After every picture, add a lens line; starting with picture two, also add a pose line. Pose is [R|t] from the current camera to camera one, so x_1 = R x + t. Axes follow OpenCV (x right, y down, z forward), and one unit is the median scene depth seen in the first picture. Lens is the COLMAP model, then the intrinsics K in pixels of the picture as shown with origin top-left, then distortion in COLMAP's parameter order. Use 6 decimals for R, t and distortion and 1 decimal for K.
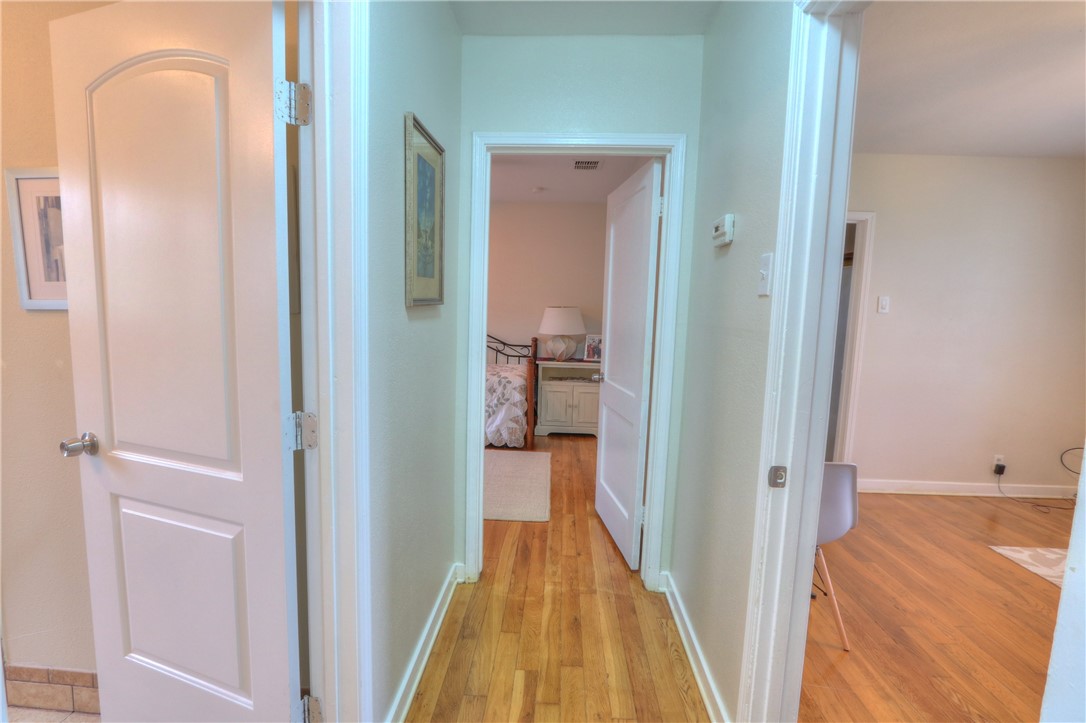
lens RADIAL K [[500.0, 0, 543.0], [0, 500.0, 363.0], [0, 0, 1]] dist [-0.015169, 0.002169]
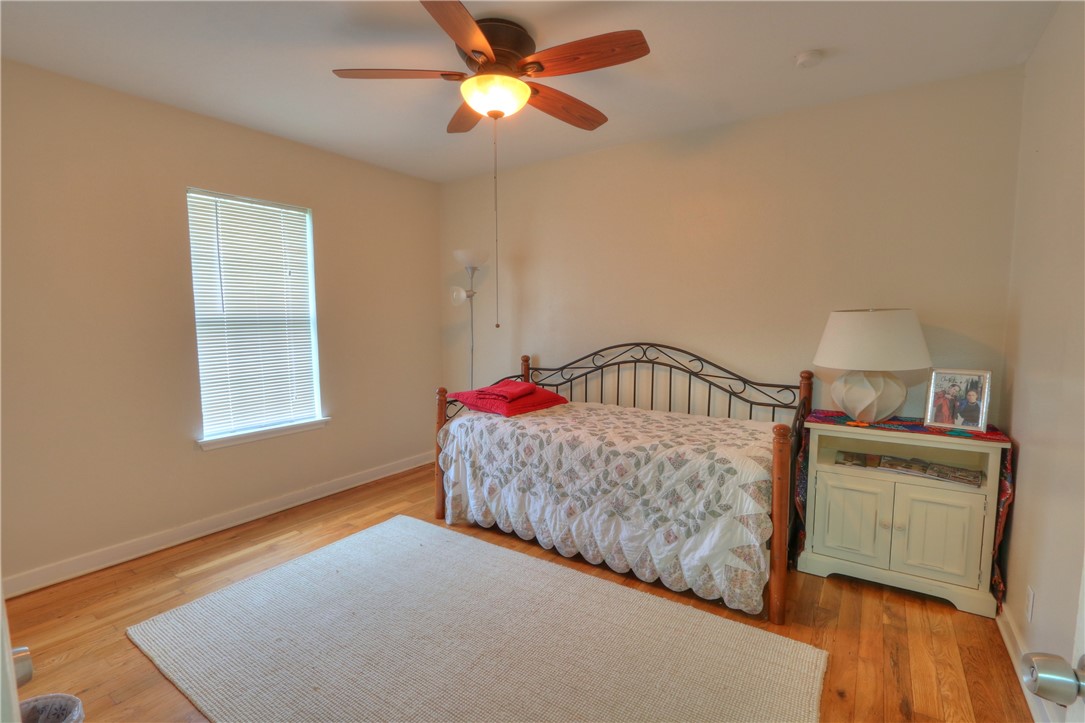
lens RADIAL K [[499.5, 0, 540.3], [0, 499.5, 368.3], [0, 0, 1]] dist [-0.015169, 0.002169]
pose [[0.846709, 0.020689, -0.531653, 0.027052], [-0.028273, 0.999581, -0.006129, -0.050066], [0.531304, 0.020221, 0.846940, 0.486073]]
